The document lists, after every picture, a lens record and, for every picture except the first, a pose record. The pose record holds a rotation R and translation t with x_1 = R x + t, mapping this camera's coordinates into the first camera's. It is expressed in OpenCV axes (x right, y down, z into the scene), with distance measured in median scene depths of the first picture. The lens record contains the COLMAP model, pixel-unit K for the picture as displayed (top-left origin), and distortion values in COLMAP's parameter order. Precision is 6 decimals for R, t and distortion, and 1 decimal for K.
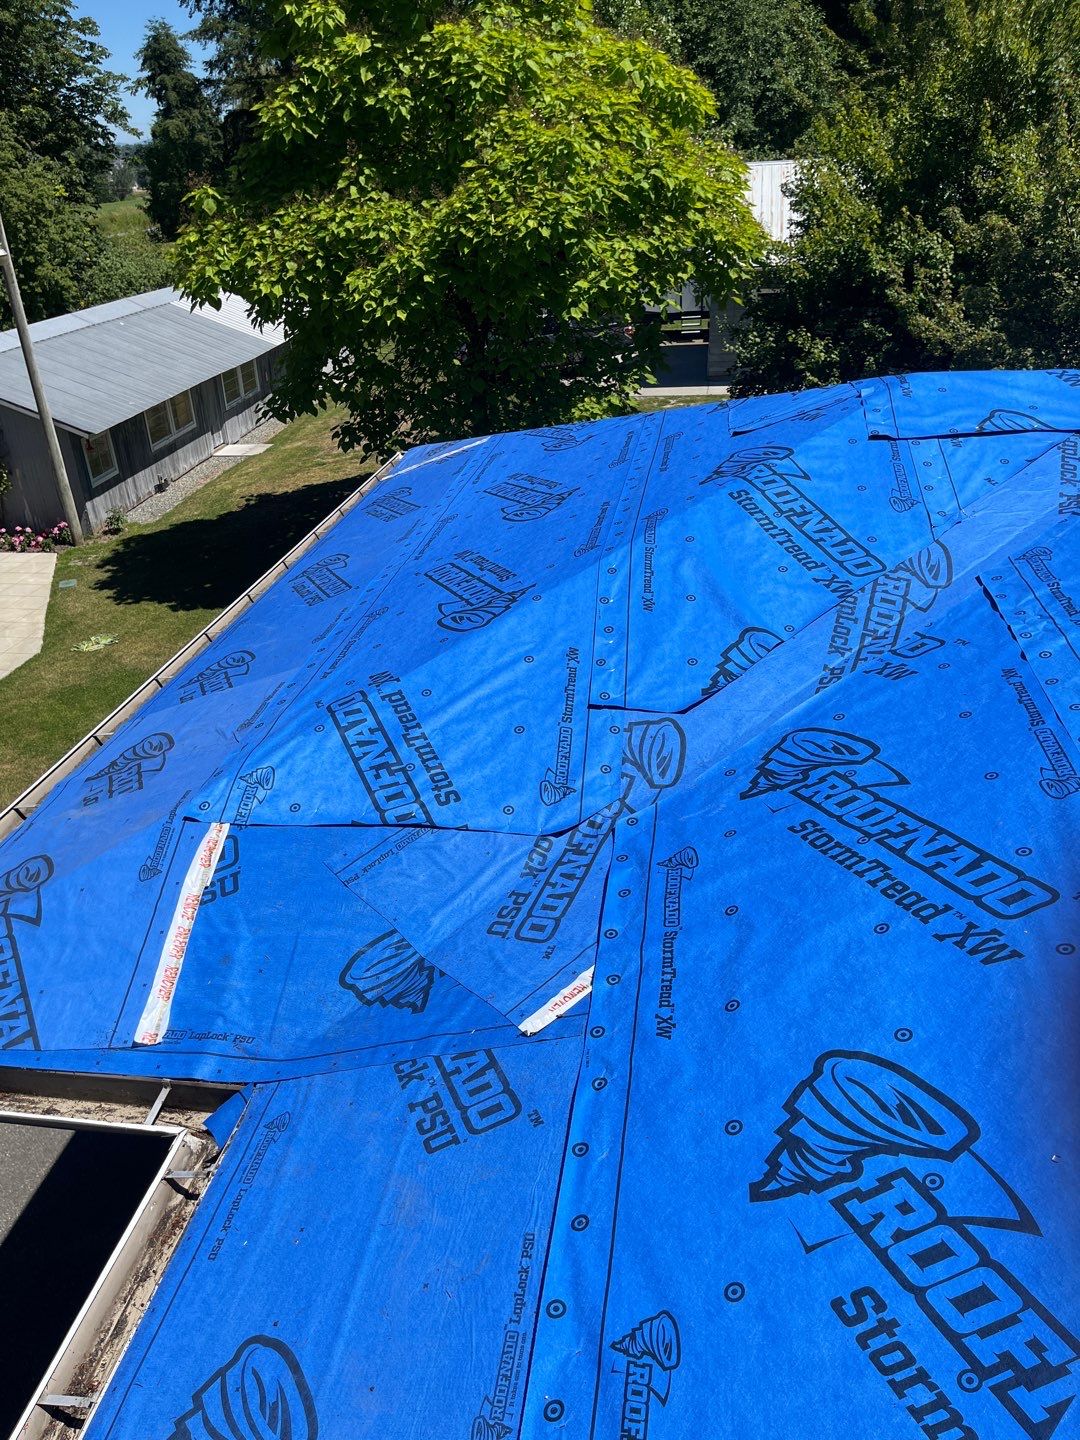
lens RADIAL K [[1073.1, 0, 525.7], [0, 1073.1, 721.7], [0, 0, 1]] dist [0.083462, -0.121372]
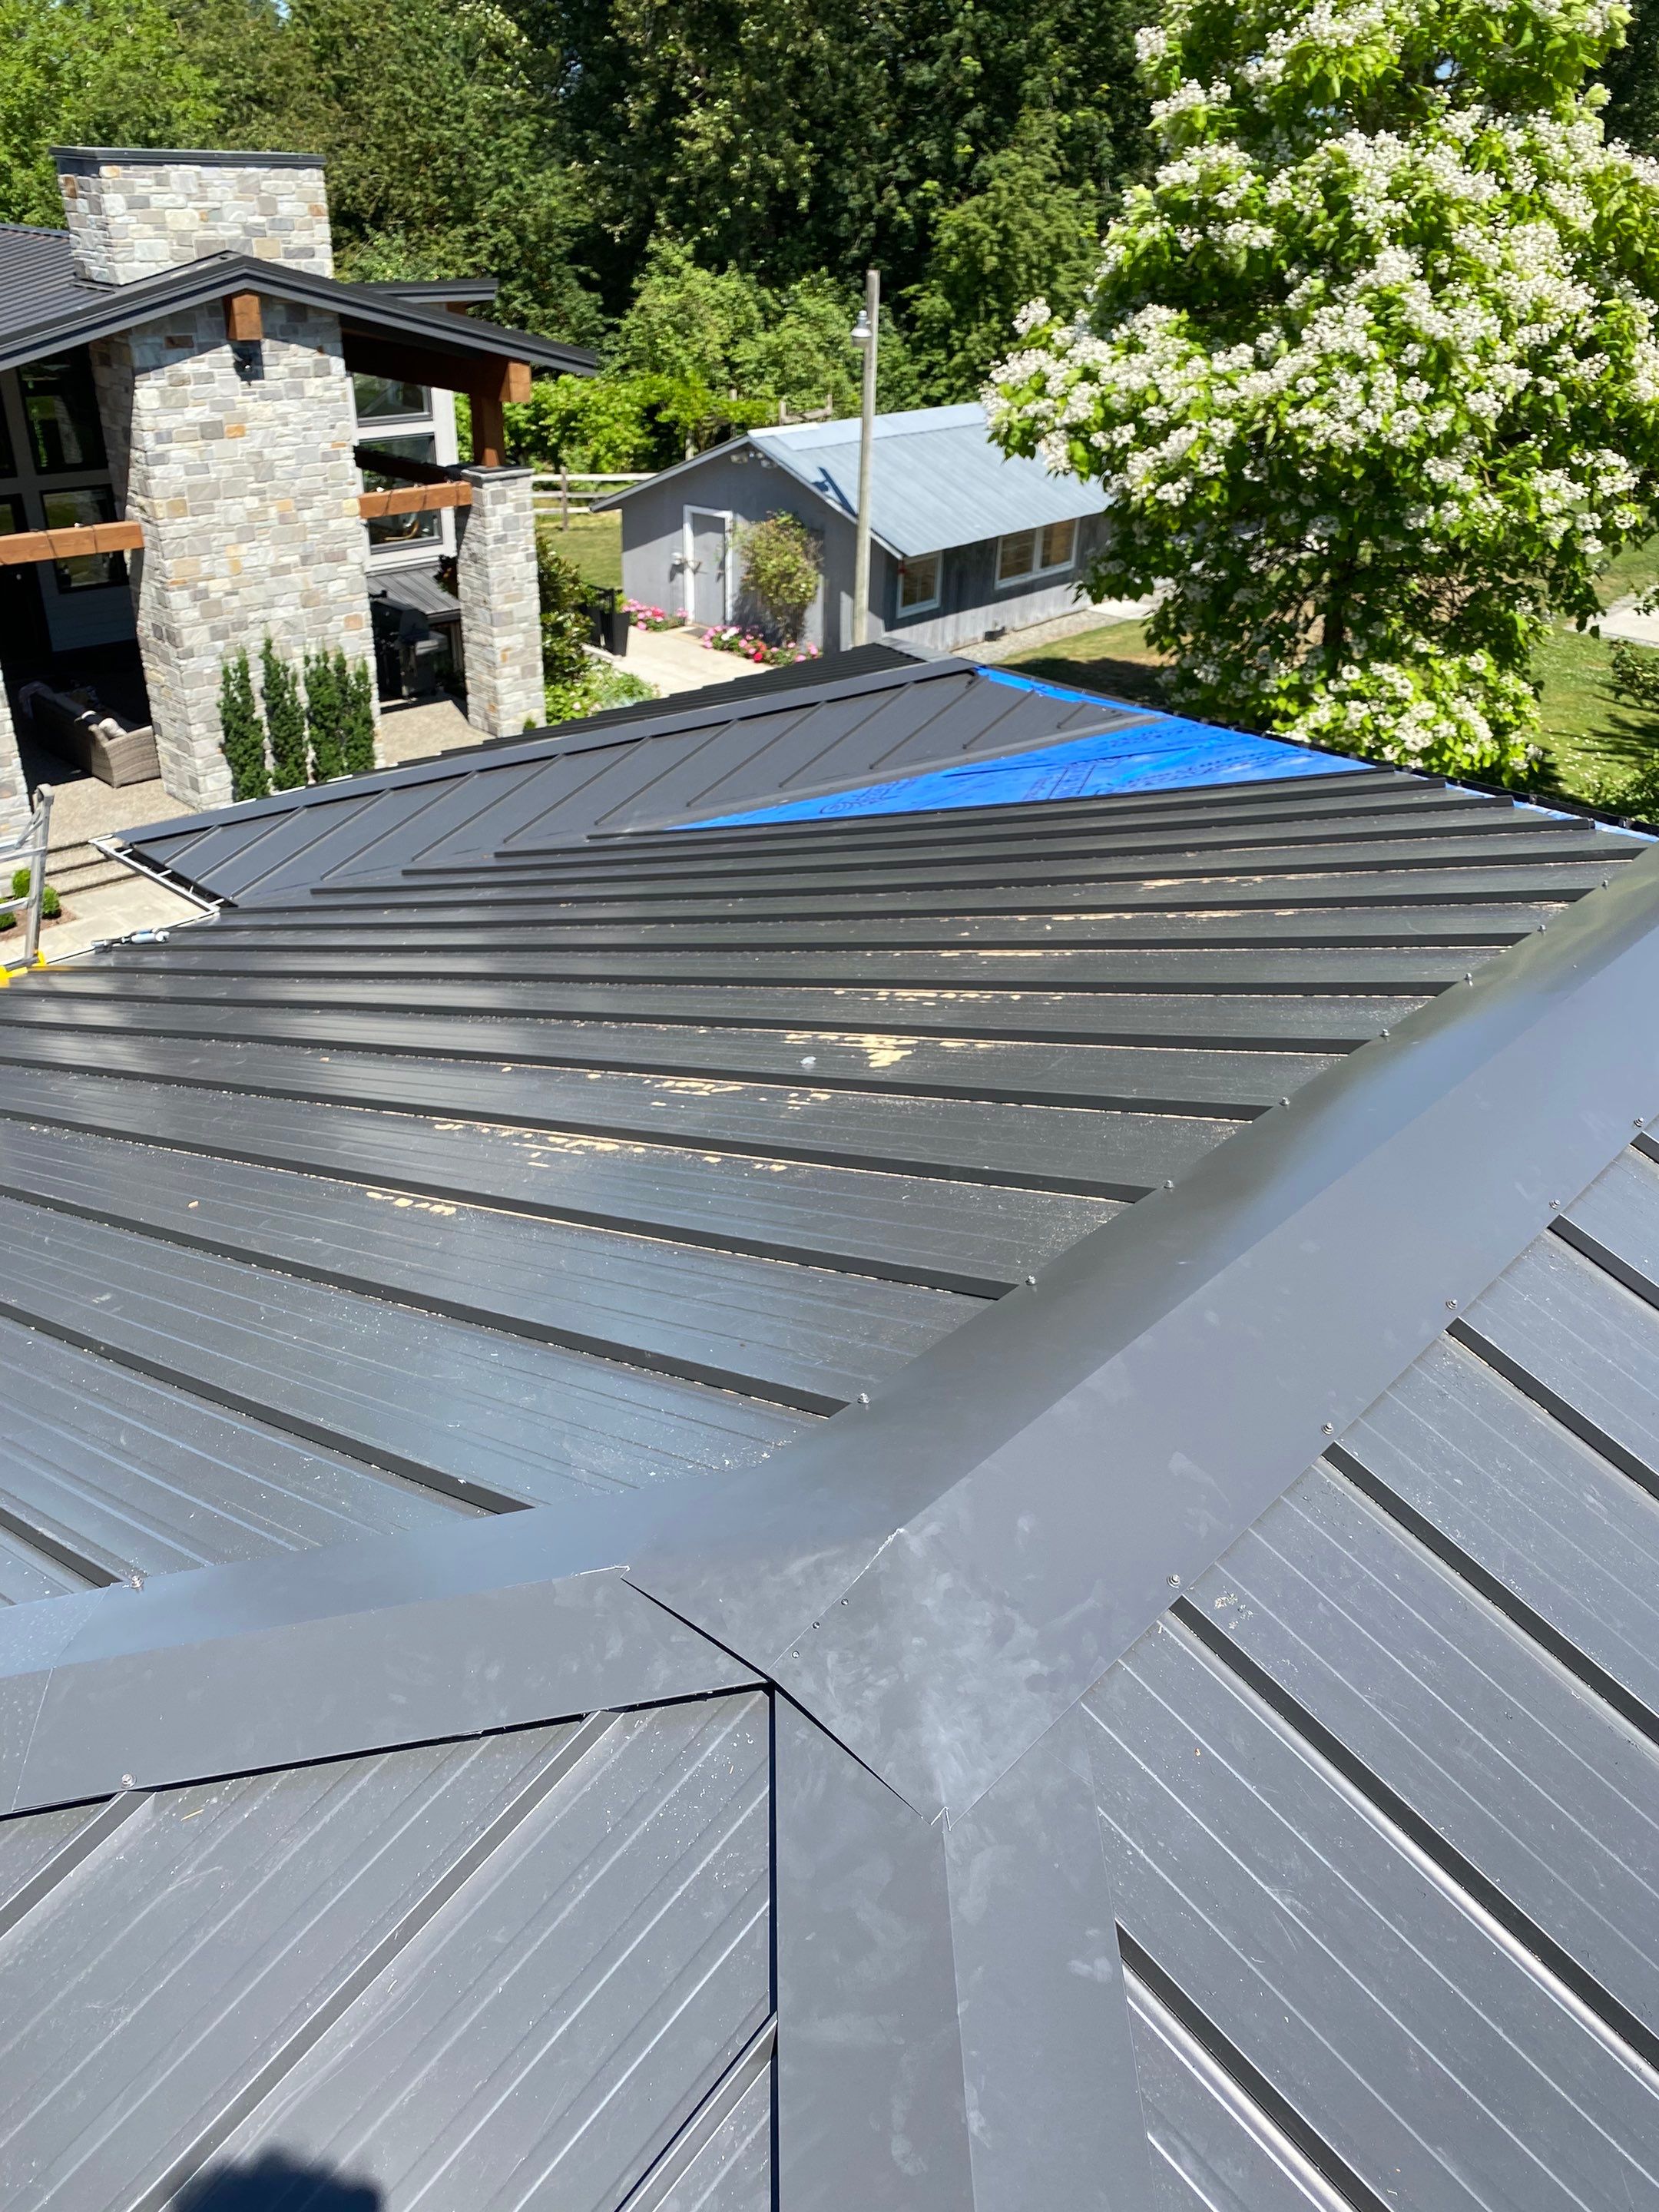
lens RADIAL K [[1658.5, 0, 841.3], [0, 1658.5, 1074.1], [0, 0, 1]] dist [0.007608, -0.005314]
pose [[0.830461, 0.333230, -0.446423, 0.351050], [-0.318086, 0.941532, 0.111080, -0.017748], [0.457336, 0.049753, 0.887901, -0.189296]]
